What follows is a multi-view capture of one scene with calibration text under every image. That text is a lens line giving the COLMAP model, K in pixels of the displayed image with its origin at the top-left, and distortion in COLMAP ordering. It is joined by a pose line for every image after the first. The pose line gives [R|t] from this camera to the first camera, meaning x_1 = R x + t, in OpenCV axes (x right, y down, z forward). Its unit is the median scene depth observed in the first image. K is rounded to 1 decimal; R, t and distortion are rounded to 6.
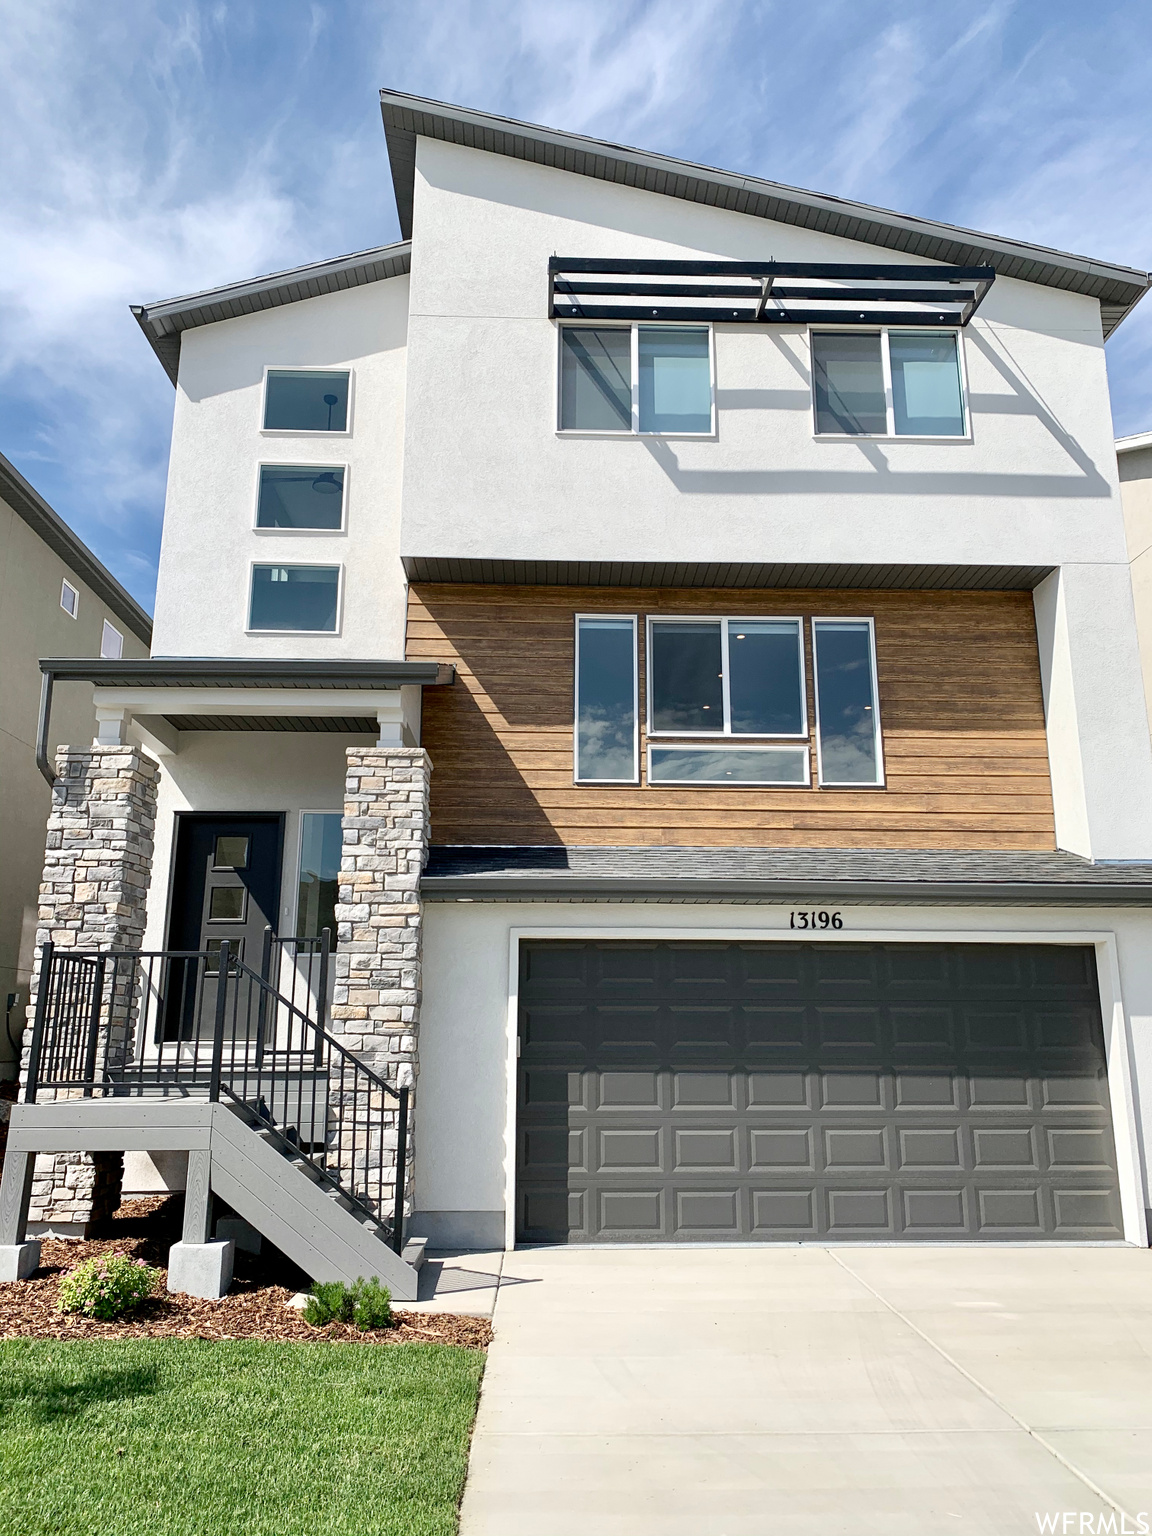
lens RADIAL K [[1182.3, 0, 588.8], [0, 1182.3, 759.6], [0, 0, 1]] dist [0.006983, -0.003094]
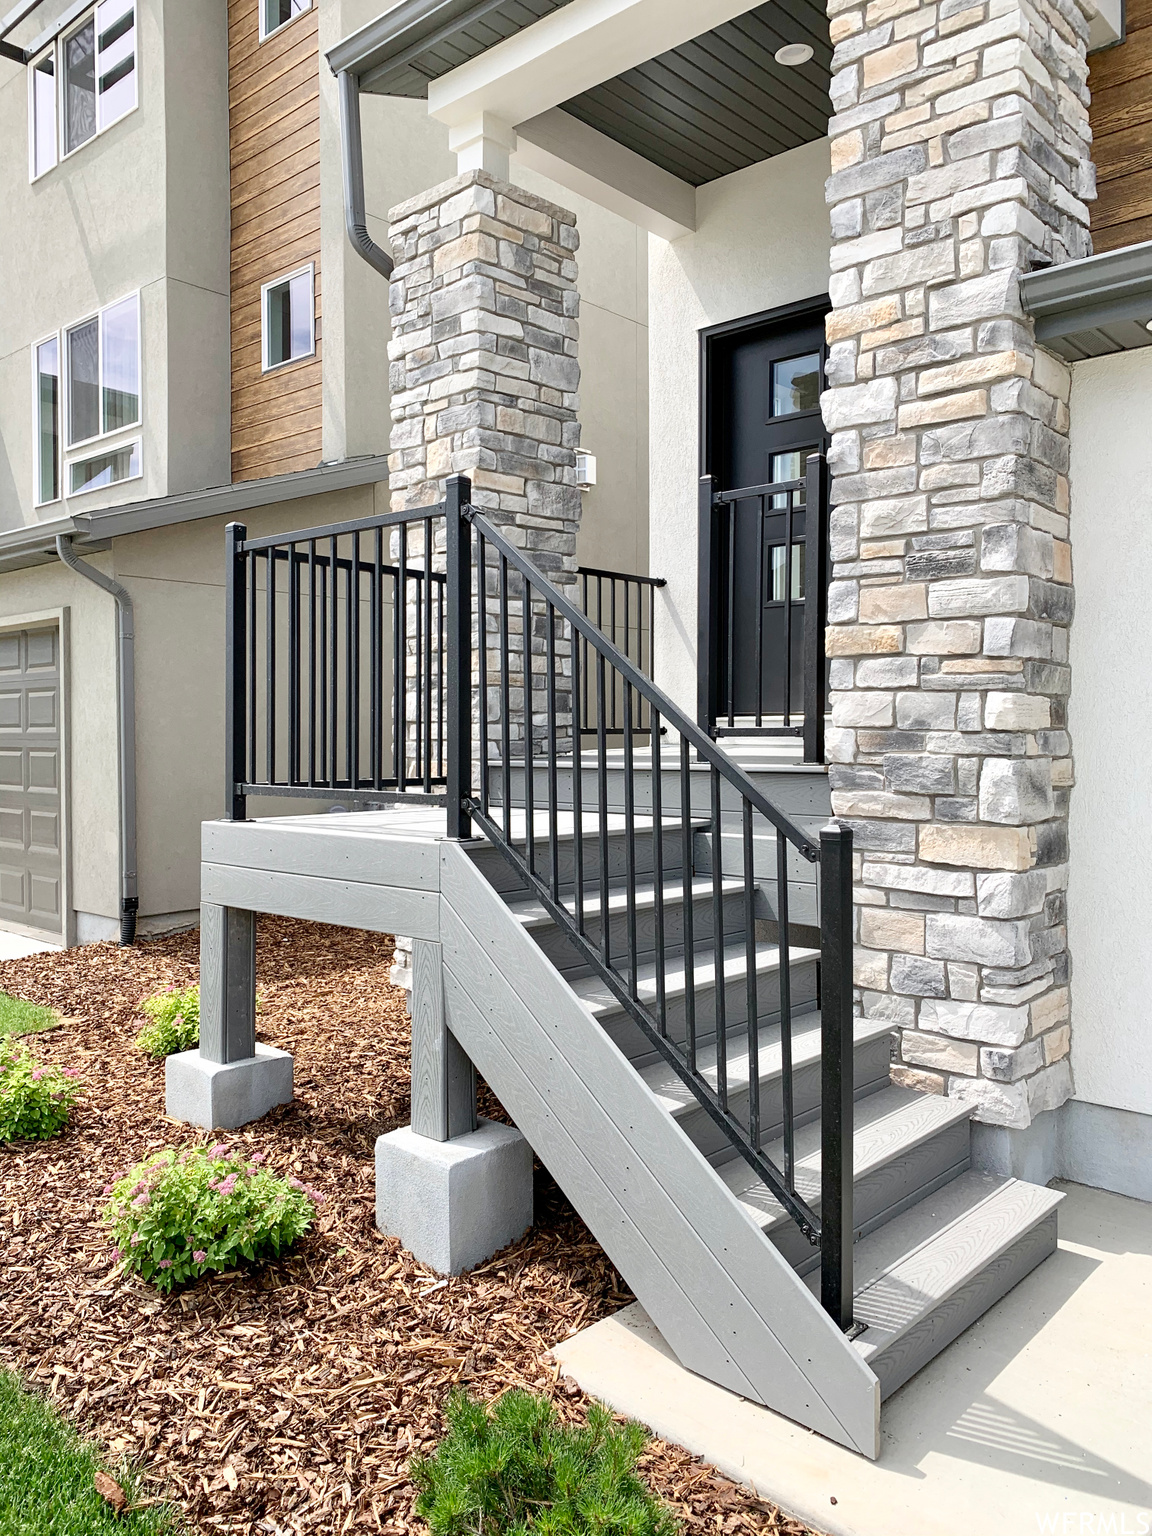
lens RADIAL K [[1182.3, 0, 588.8], [0, 1182.3, 759.6], [0, 0, 1]] dist [0.006983, -0.003094]
pose [[0.719451, 0.015551, -0.694369, 0.021851], [0.169386, 0.965634, 0.197130, 0.152059], [0.673572, -0.259442, 0.692092, 0.618434]]
